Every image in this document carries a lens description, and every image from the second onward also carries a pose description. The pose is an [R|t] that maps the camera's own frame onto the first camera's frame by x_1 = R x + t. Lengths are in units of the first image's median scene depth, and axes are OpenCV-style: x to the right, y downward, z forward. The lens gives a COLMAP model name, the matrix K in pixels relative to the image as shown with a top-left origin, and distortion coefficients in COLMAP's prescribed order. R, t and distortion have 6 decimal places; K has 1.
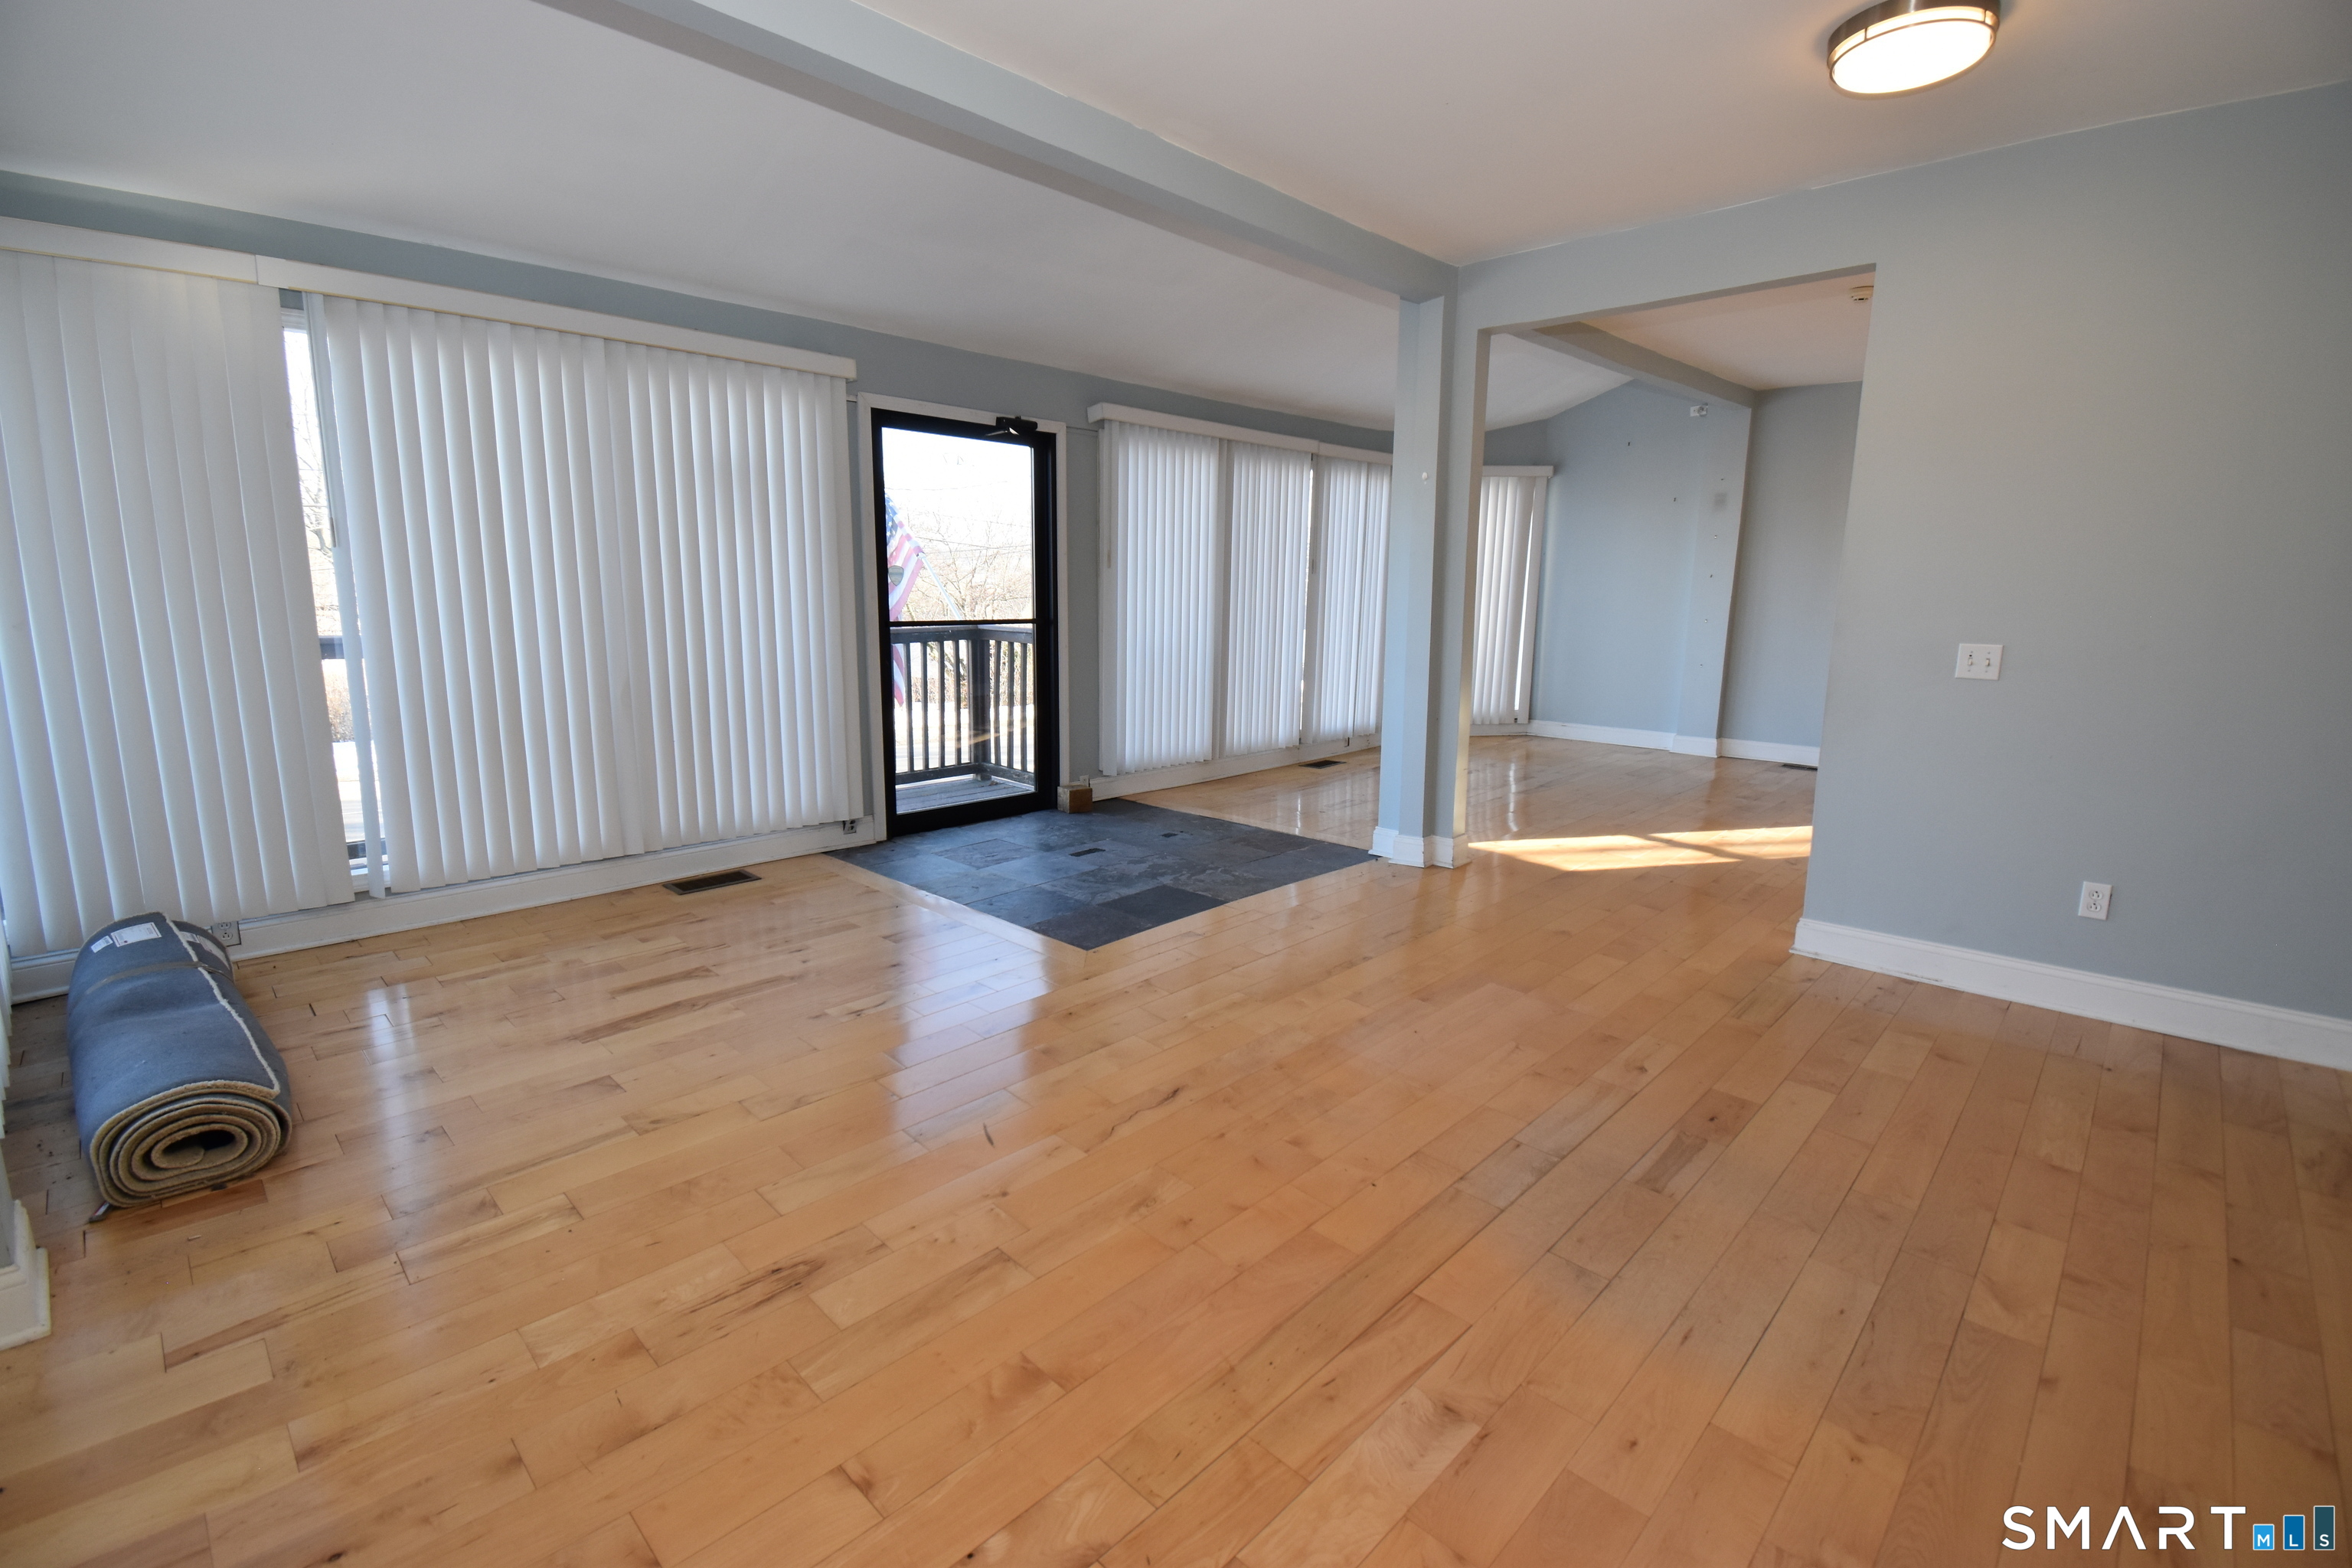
lens RADIAL K [[1031.1, 0, 1165.1], [0, 1031.1, 775.6], [0, 0, 1]] dist [0.019881, -0.025148]
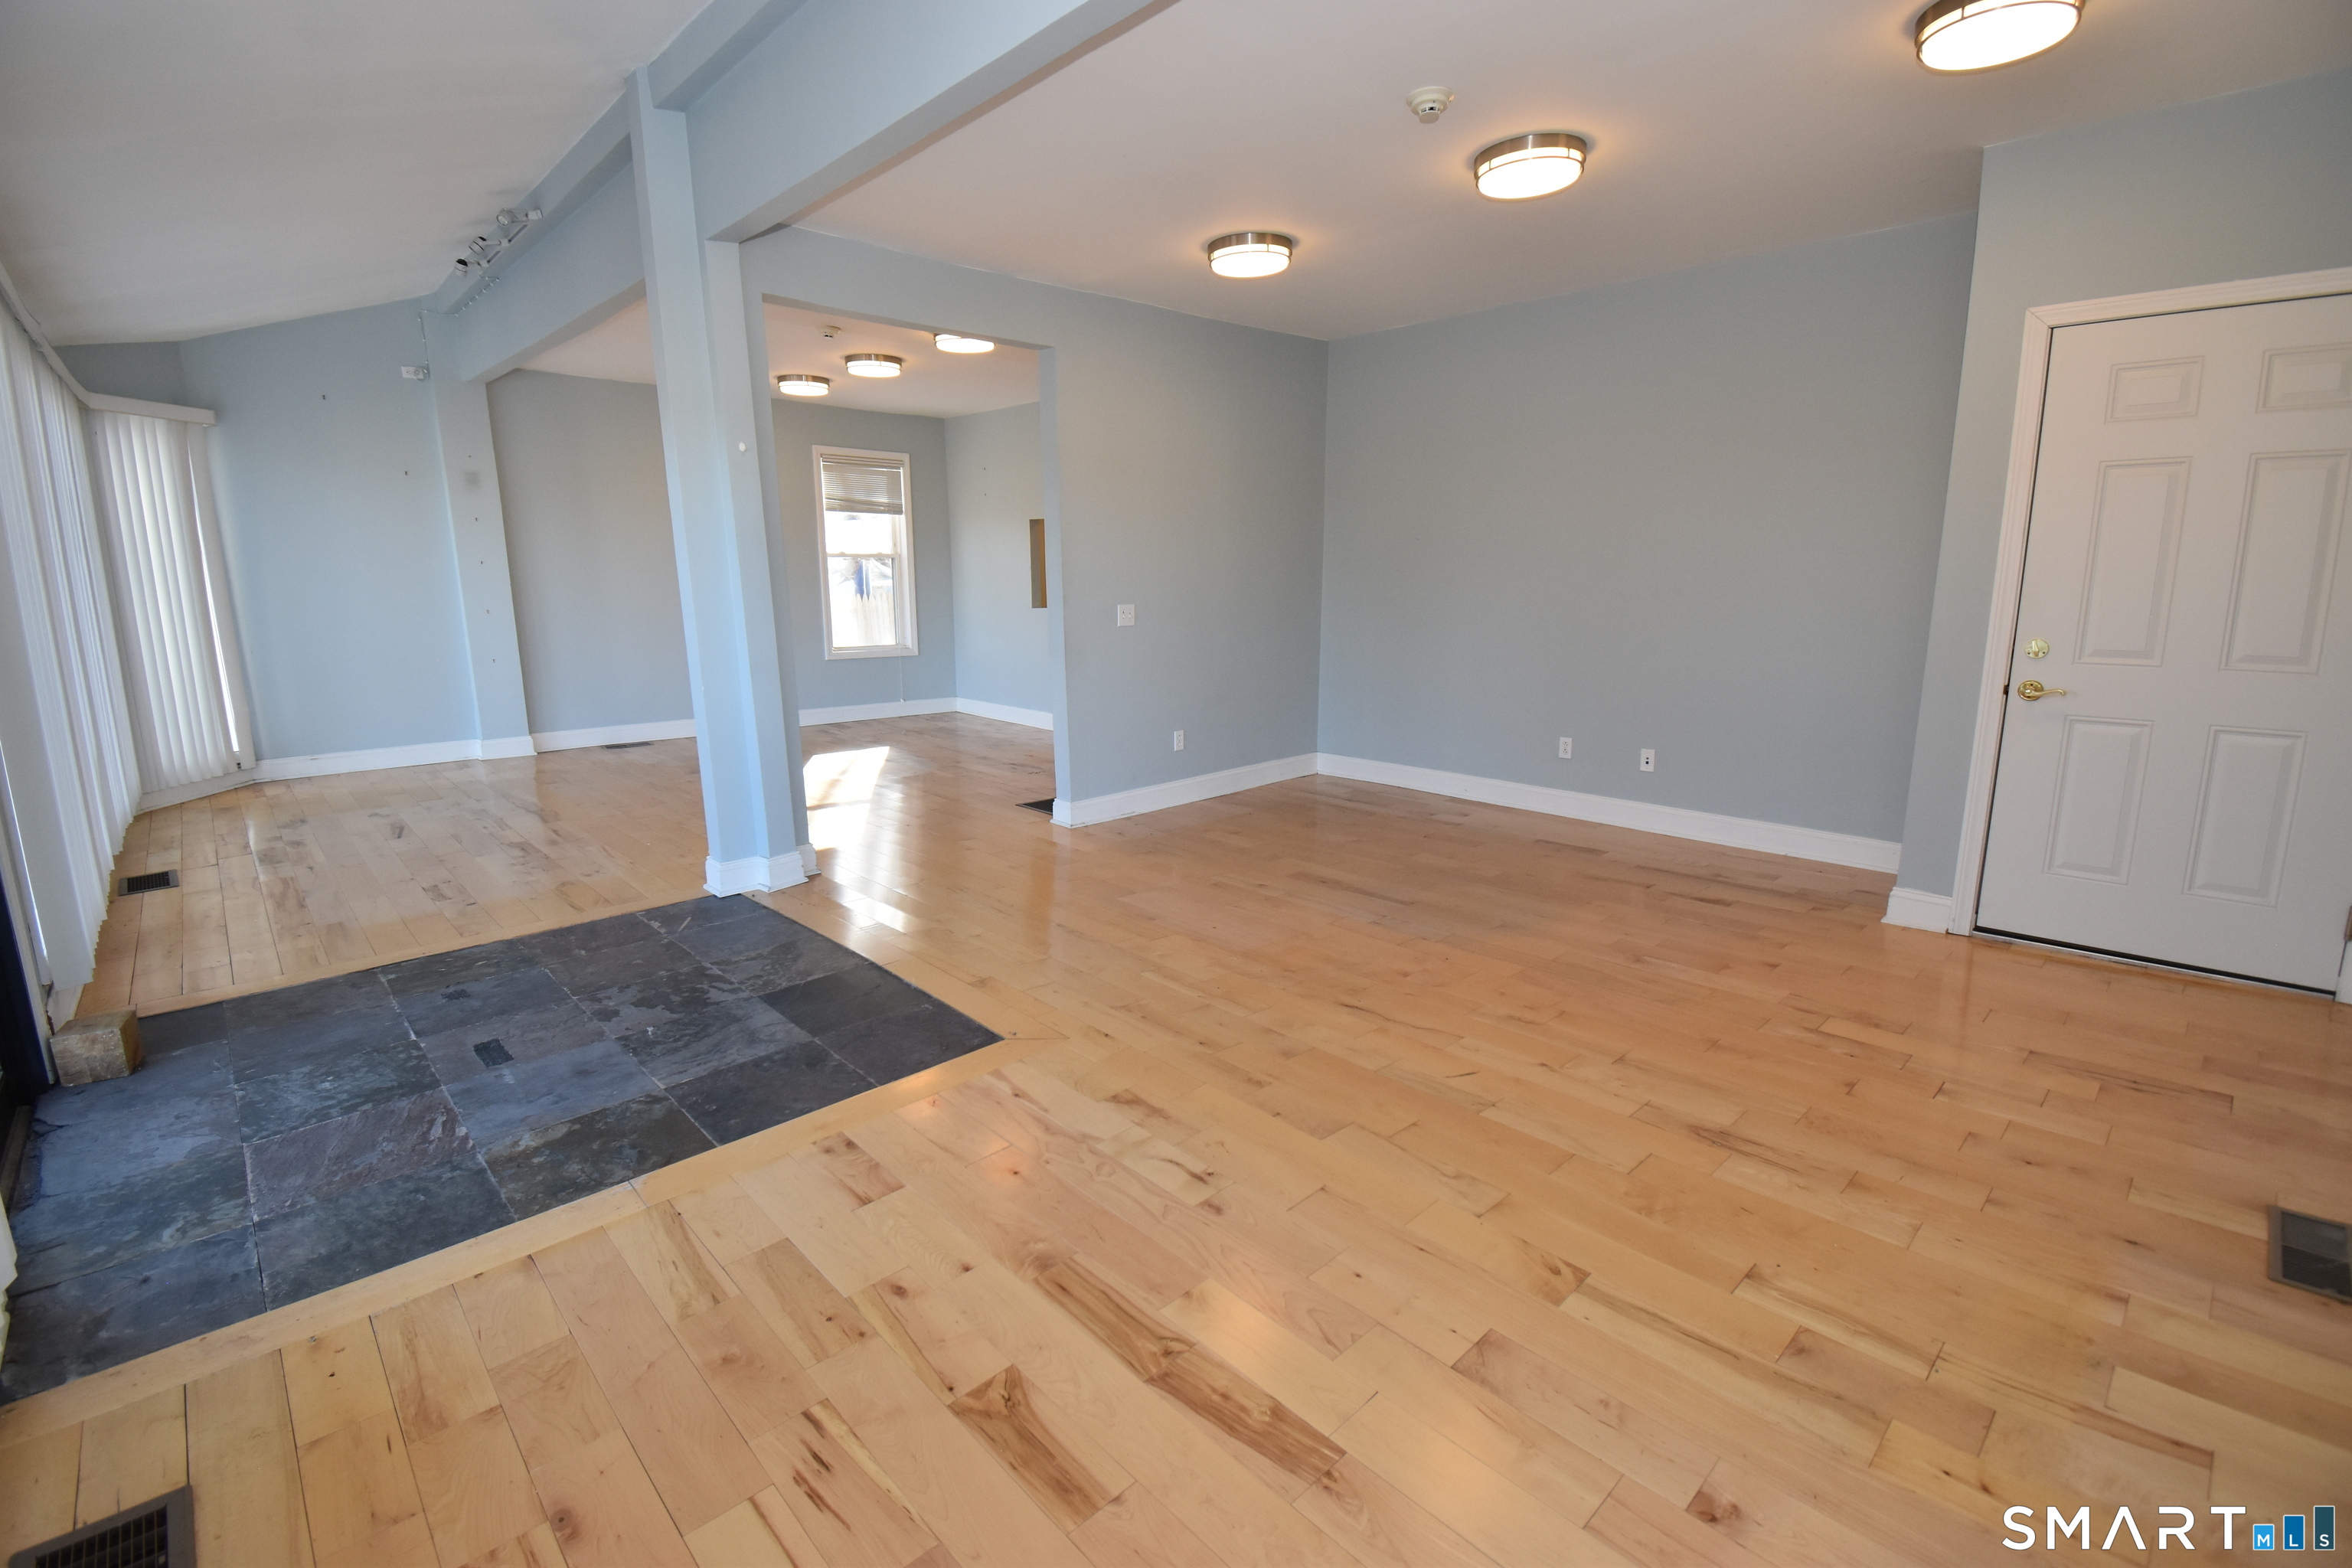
lens RADIAL K [[1031.1, 0, 1165.1], [0, 1031.1, 775.6], [0, 0, 1]] dist [0.019881, -0.025148]
pose [[0.043128, -0.200000, 0.978846, -0.764510], [0.187343, 0.963997, 0.188712, -0.143114], [-0.981347, 0.175241, 0.079044, 0.747095]]
